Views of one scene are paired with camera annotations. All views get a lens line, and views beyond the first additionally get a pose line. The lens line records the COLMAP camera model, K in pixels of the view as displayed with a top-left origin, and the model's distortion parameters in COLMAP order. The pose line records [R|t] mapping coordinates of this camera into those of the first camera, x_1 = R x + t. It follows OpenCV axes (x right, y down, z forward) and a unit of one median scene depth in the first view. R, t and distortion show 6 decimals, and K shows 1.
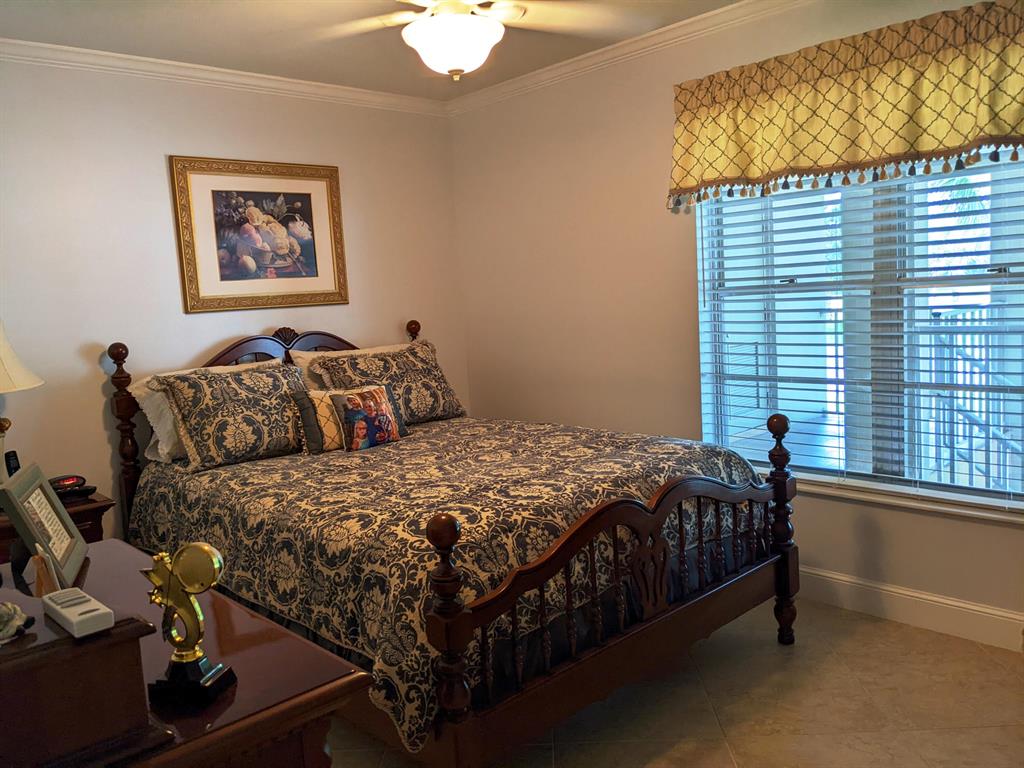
lens RADIAL K [[812.9, 0, 512.8], [0, 812.9, 380.7], [0, 0, 1]] dist [0.055184, -0.093679]
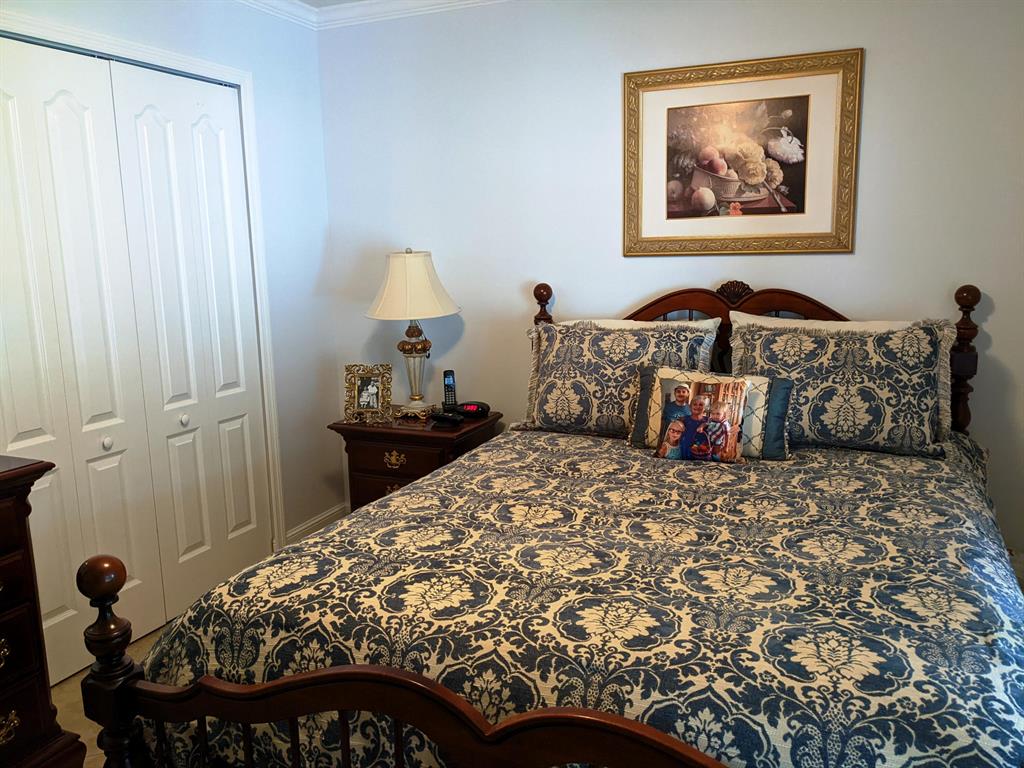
lens RADIAL K [[812.9, 0, 512.6], [0, 812.9, 388.9], [0, 0, 1]] dist [0.055184, -0.093679]
pose [[0.397007, 0.214384, -0.892427, 0.368749], [-0.106257, 0.976535, 0.187319, -0.091979], [0.911644, 0.020459, 0.410471, 0.513694]]
